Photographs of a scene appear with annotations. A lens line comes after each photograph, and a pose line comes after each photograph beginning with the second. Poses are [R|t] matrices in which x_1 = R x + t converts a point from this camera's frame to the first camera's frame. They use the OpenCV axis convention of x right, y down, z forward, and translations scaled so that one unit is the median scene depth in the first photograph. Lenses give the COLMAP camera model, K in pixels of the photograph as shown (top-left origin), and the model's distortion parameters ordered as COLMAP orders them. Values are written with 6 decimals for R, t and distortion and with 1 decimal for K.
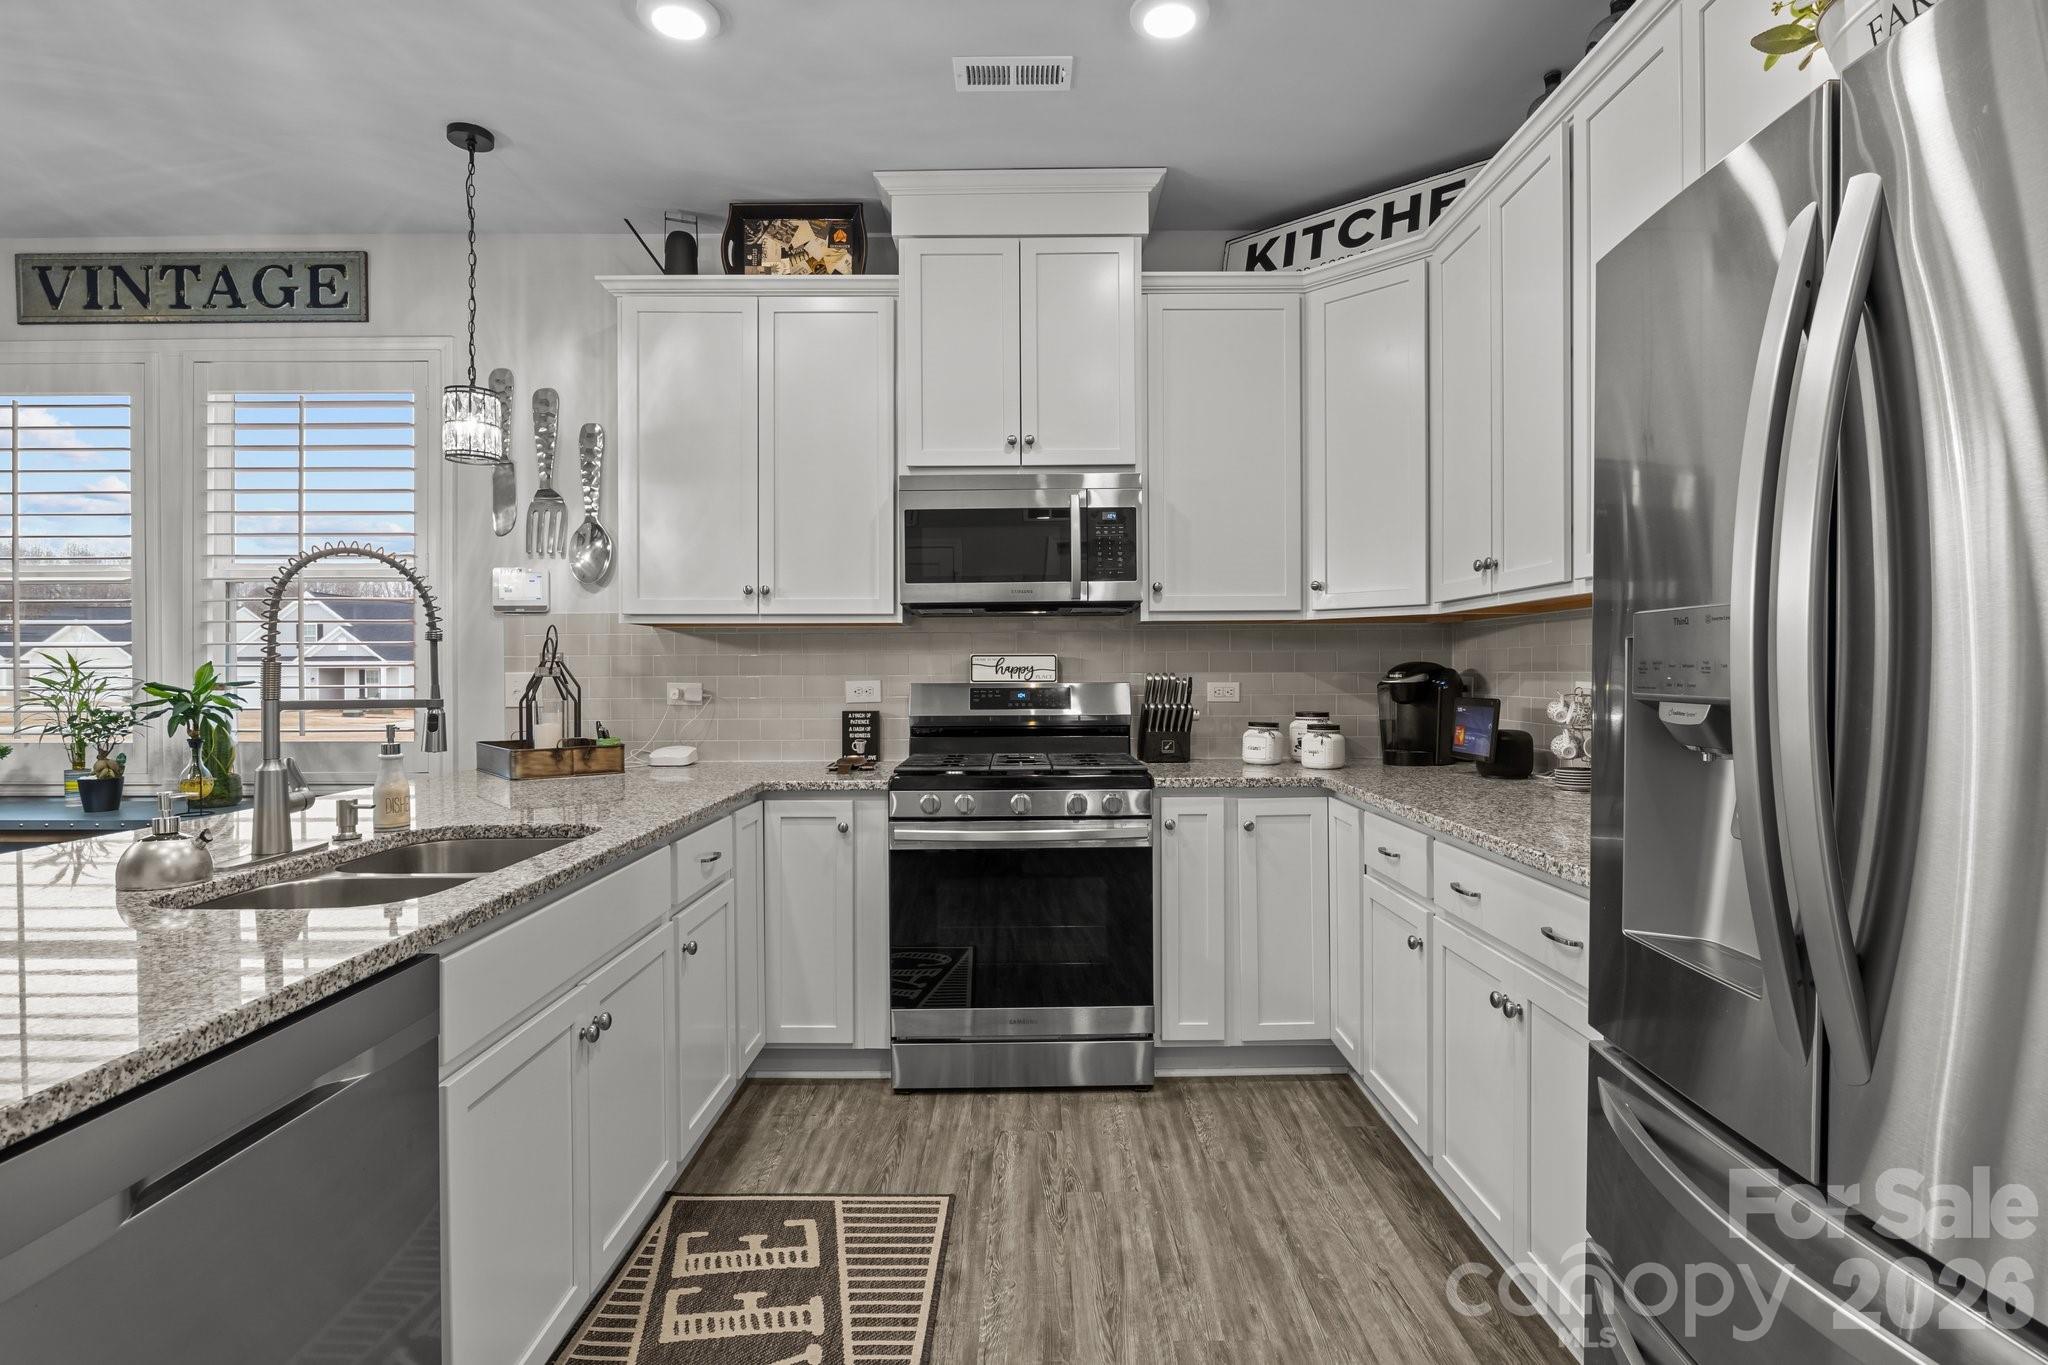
lens RADIAL K [[1024.5, 0, 1032.3], [0, 1024.5, 661.9], [0, 0, 1]] dist [-0.011587, 0.000416]
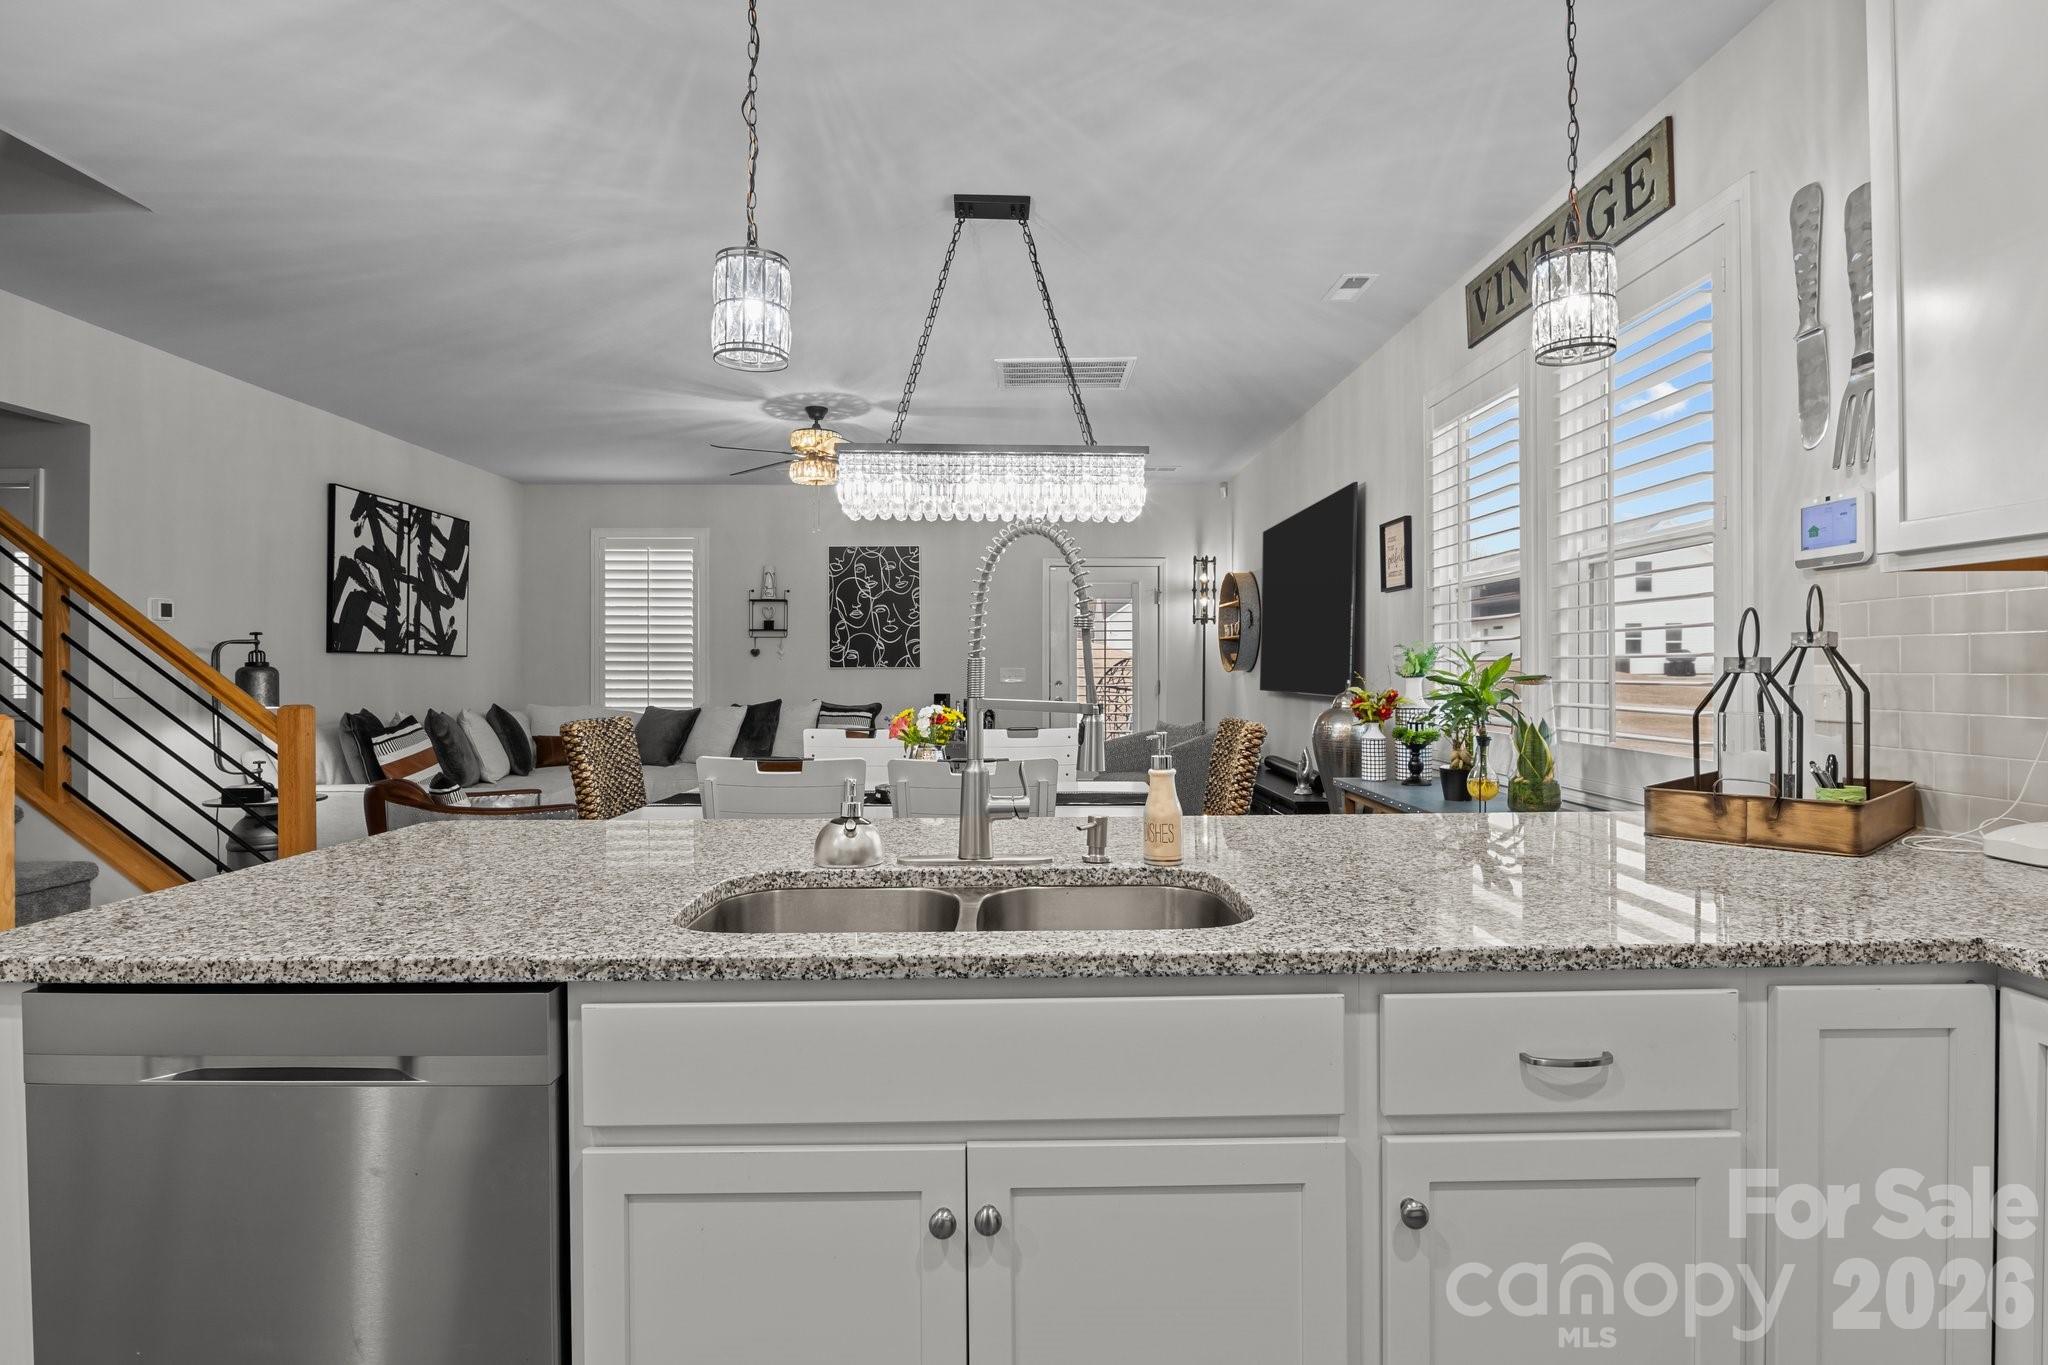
lens RADIAL K [[1024.9, 0, 1021.3], [0, 1024.9, 663.6], [0, 0, 1]] dist [-0.016896, 0.000004]
pose [[0.001705, -0.000949, -0.999998, 0.113972], [0.014298, 0.999897, -0.000925, 0.003368], [0.999896, -0.014296, 0.001719, 0.540832]]
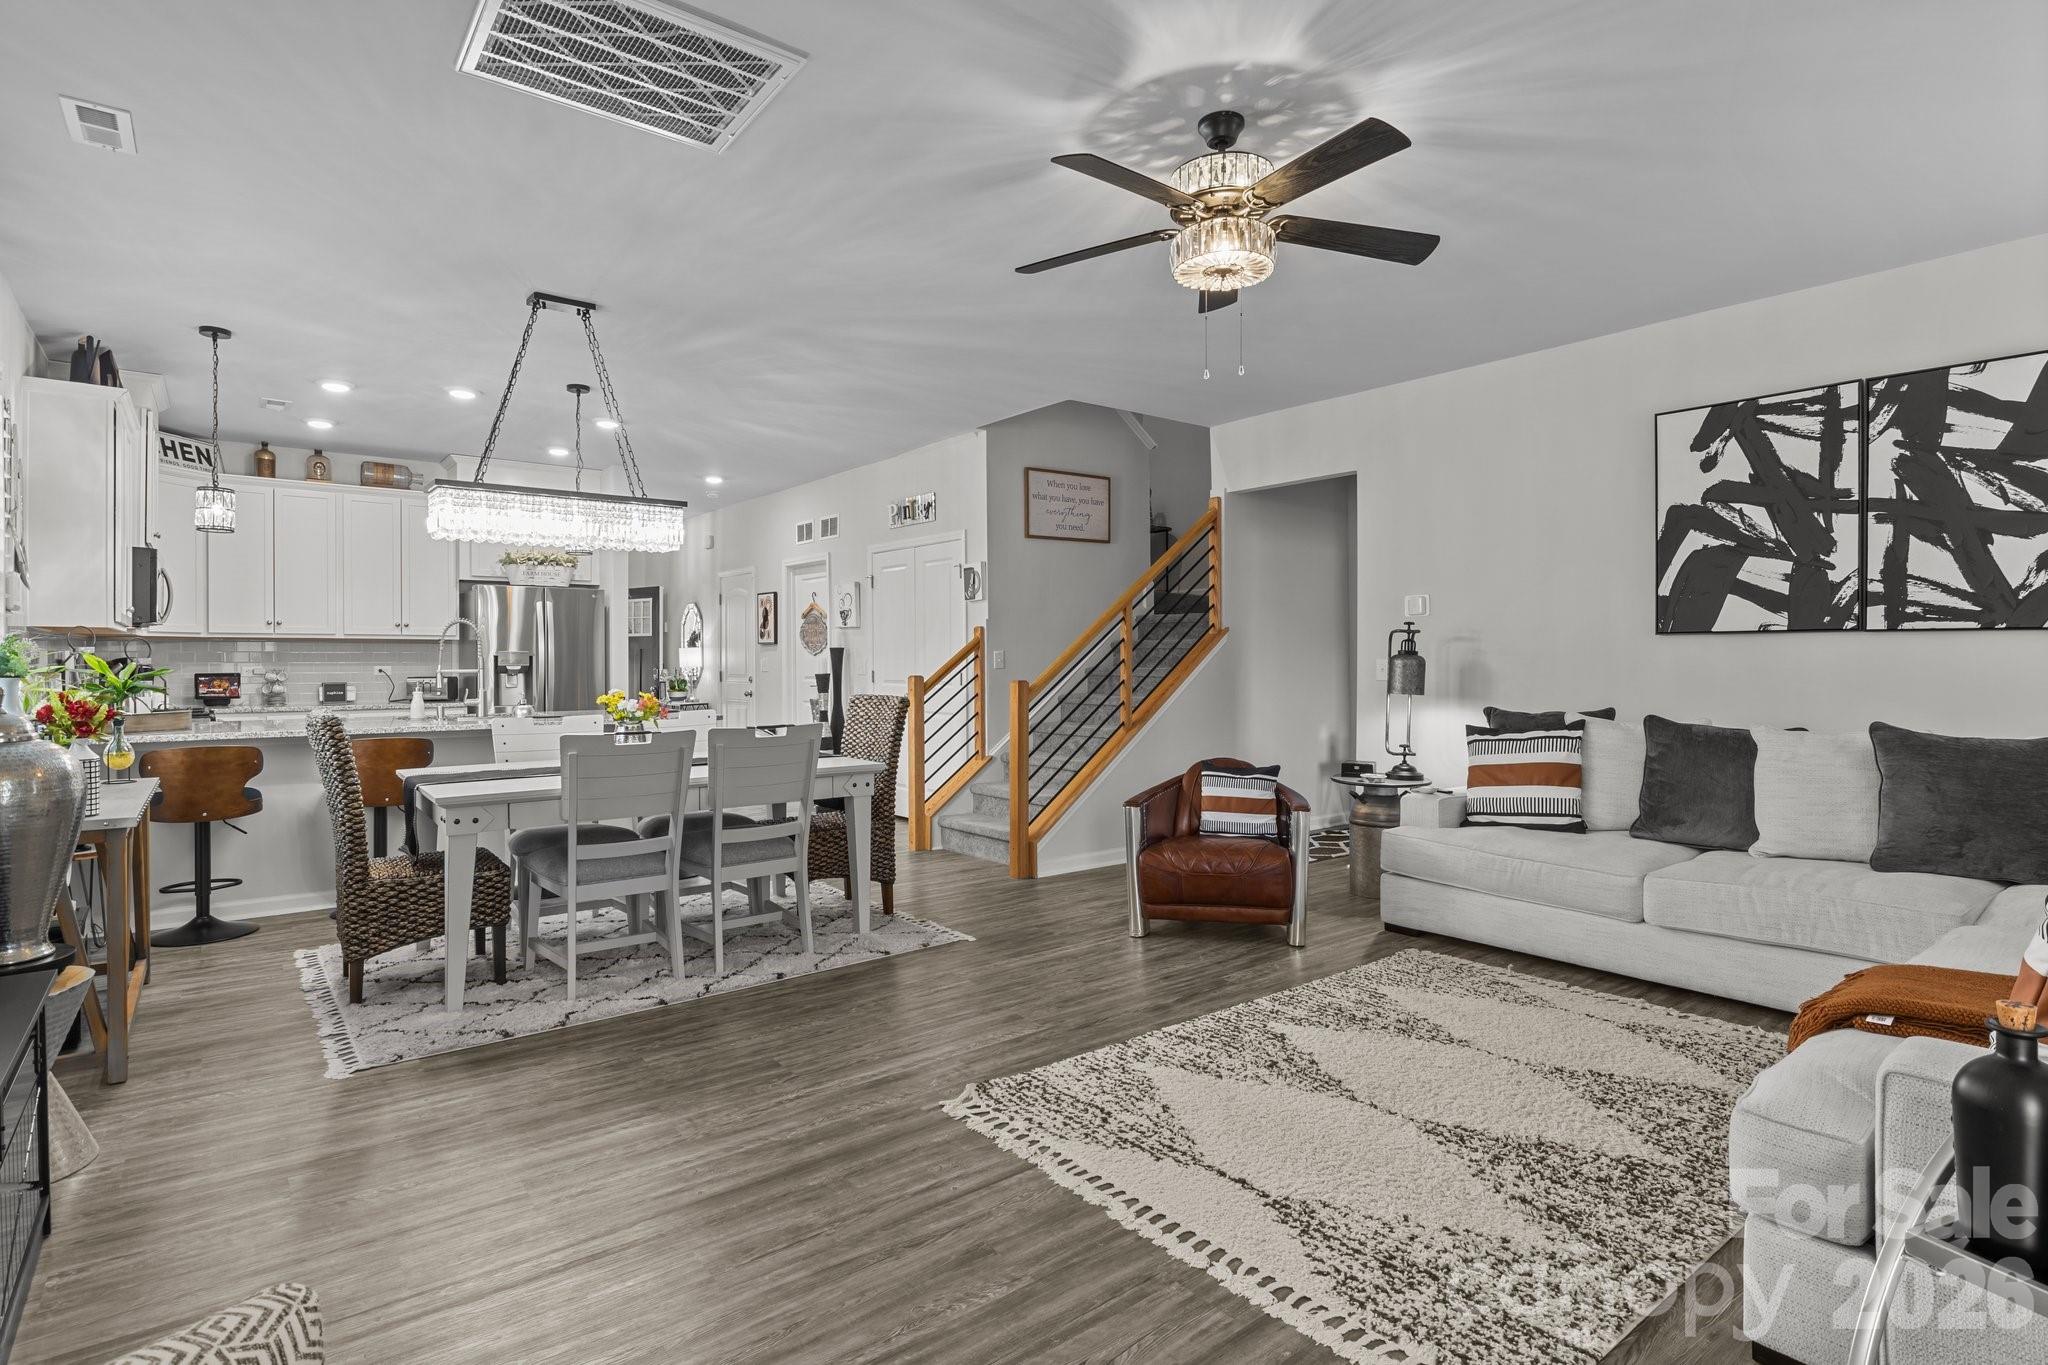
lens RADIAL K [[1024.5, 0, 1032.3], [0, 1024.5, 661.9], [0, 0, 1]] dist [-0.011587, 0.000416]
pose [[-0.617819, 0.002746, 0.786315, -2.321555], [-0.003958, 0.999970, -0.006601, 0.014531], [-0.786310, -0.007190, -0.617790, 0.859495]]
